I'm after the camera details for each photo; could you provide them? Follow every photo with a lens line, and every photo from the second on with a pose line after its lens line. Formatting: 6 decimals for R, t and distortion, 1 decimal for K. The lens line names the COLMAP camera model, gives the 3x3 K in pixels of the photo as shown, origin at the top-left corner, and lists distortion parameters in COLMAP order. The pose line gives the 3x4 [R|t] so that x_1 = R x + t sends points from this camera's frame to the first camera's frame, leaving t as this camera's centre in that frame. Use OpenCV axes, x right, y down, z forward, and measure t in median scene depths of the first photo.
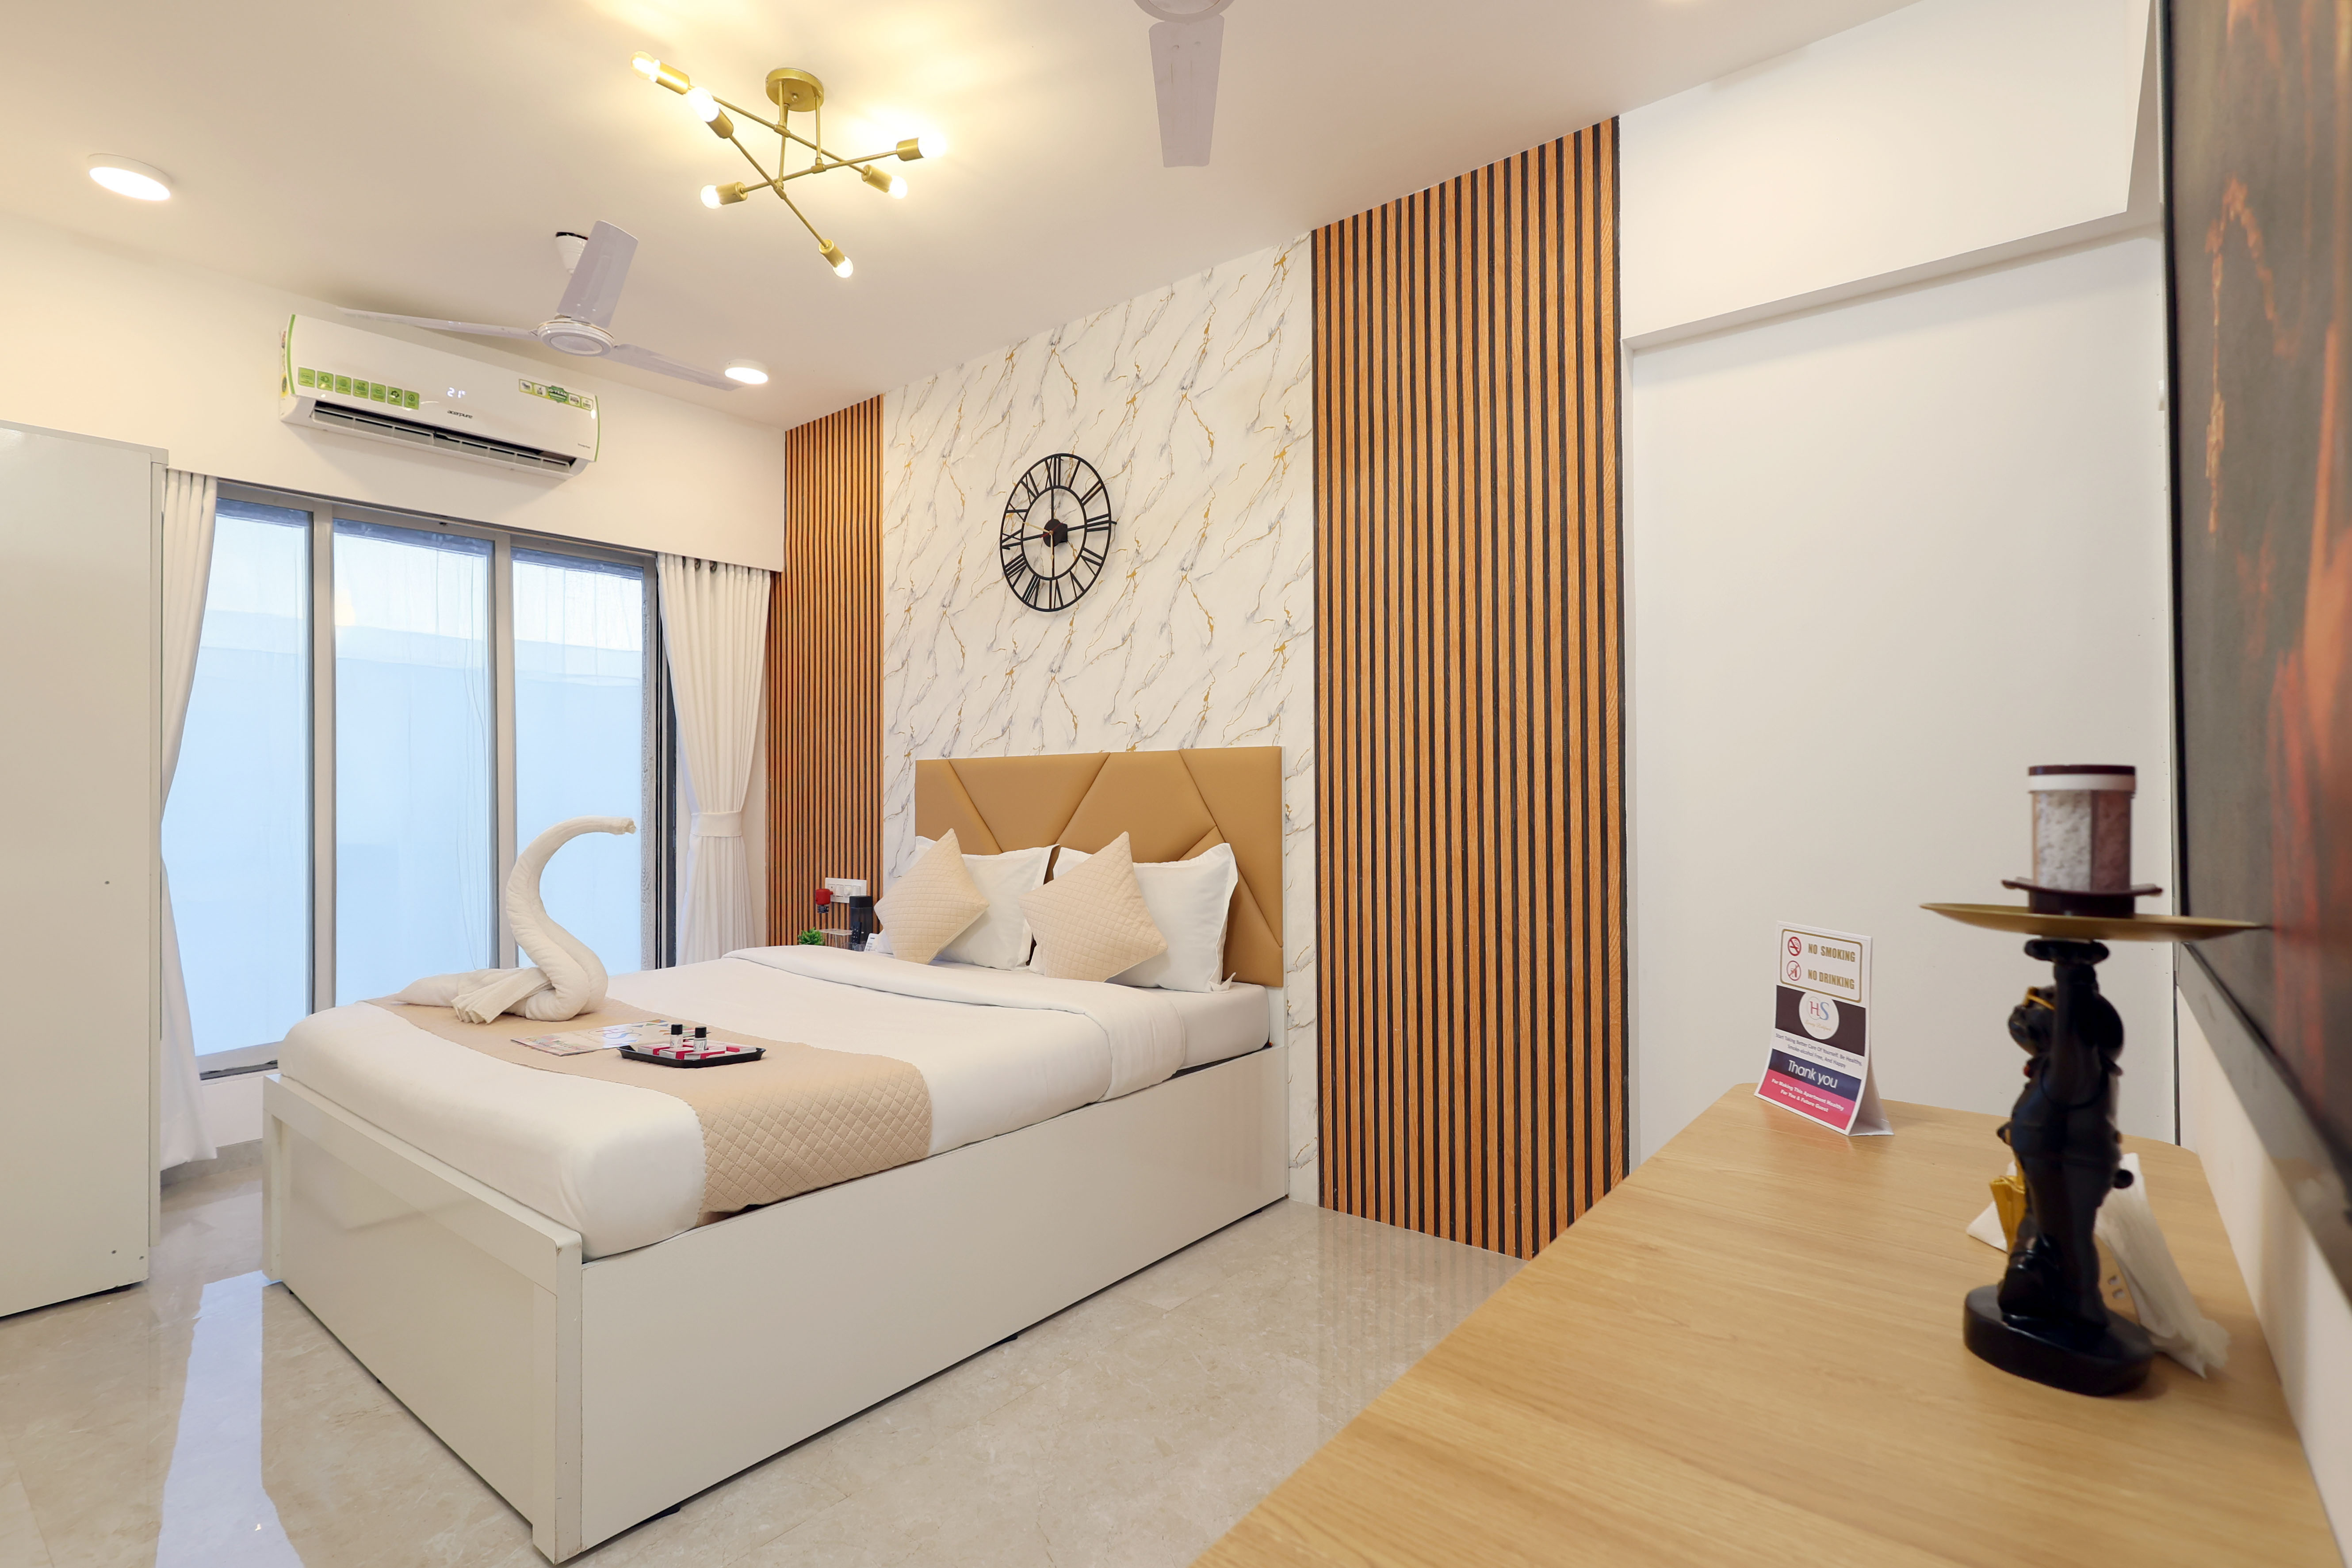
lens RADIAL K [[1125.0, 0, 1176.0], [0, 1125.0, 784.0], [0, 0, 1]] dist [-0.000067, 0.000074]
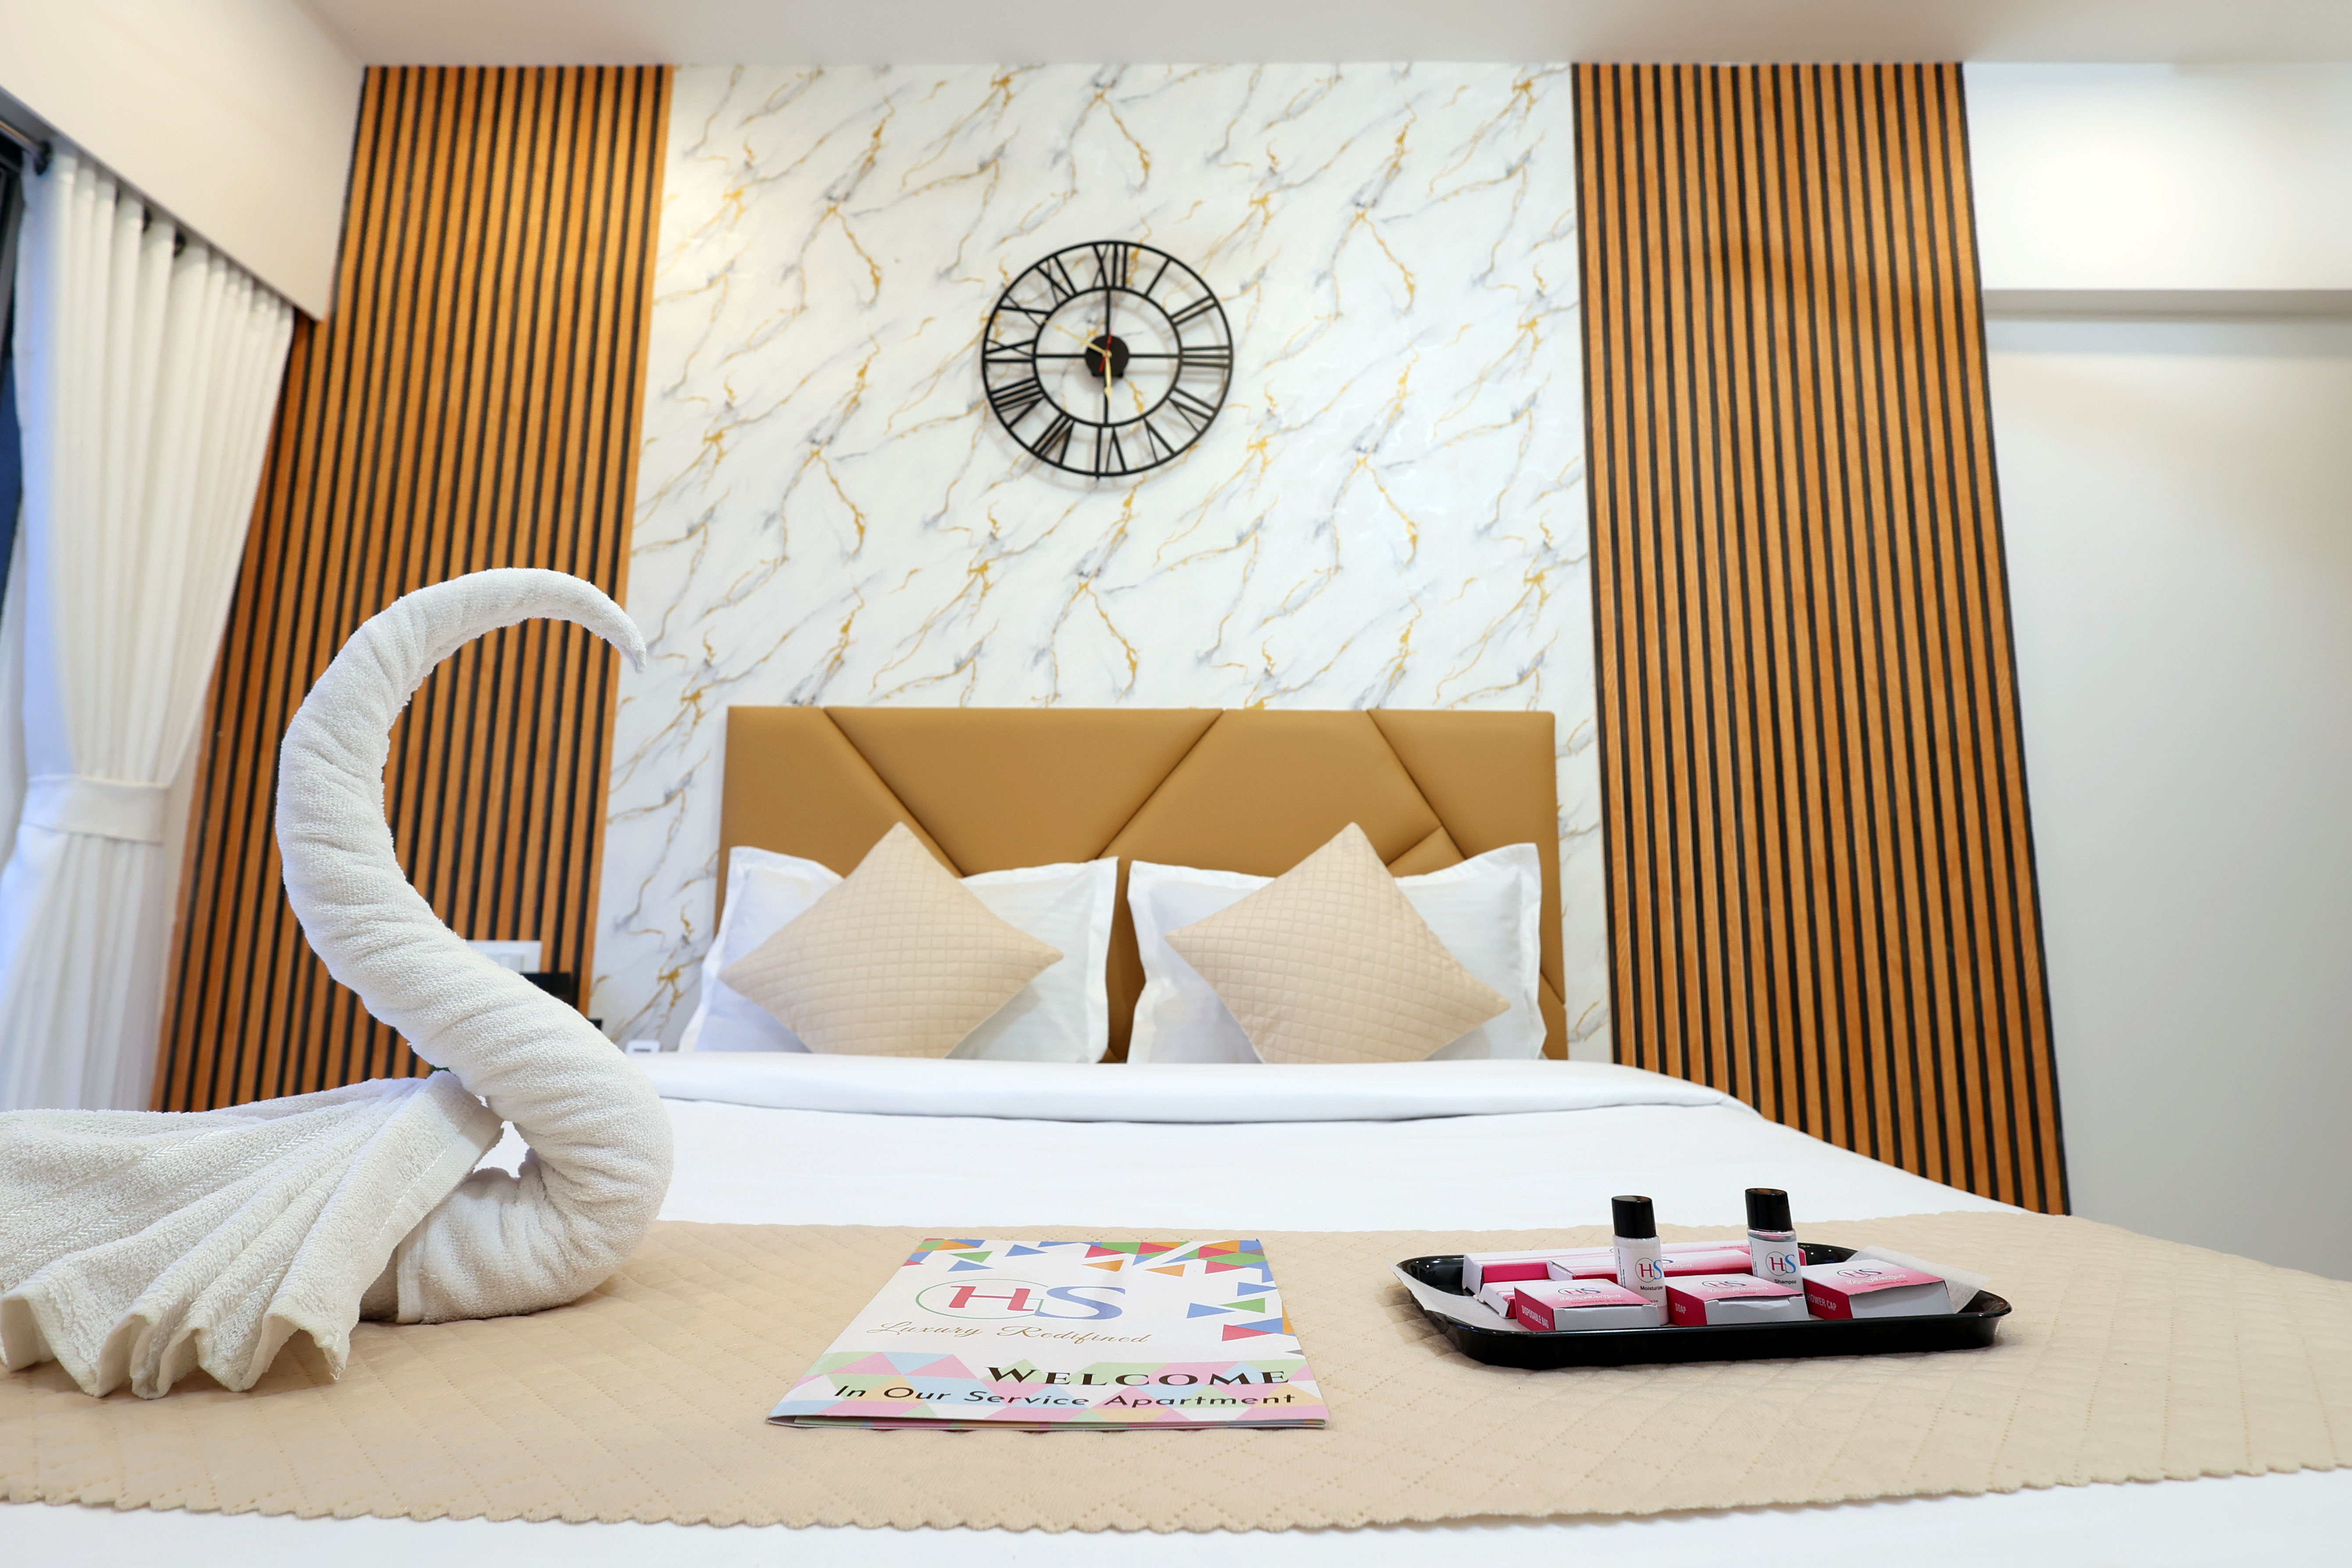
lens RADIAL K [[1103.4, 0, 1176.0], [0, 1103.4, 784.0], [0, 0, 1]] dist [-0.000402, 0.000530]
pose [[0.781263, 0.101355, 0.615919, -0.438108], [-0.019527, 0.990215, -0.138181, 0.095158], [-0.623897, 0.095928, 0.775597, 0.536984]]
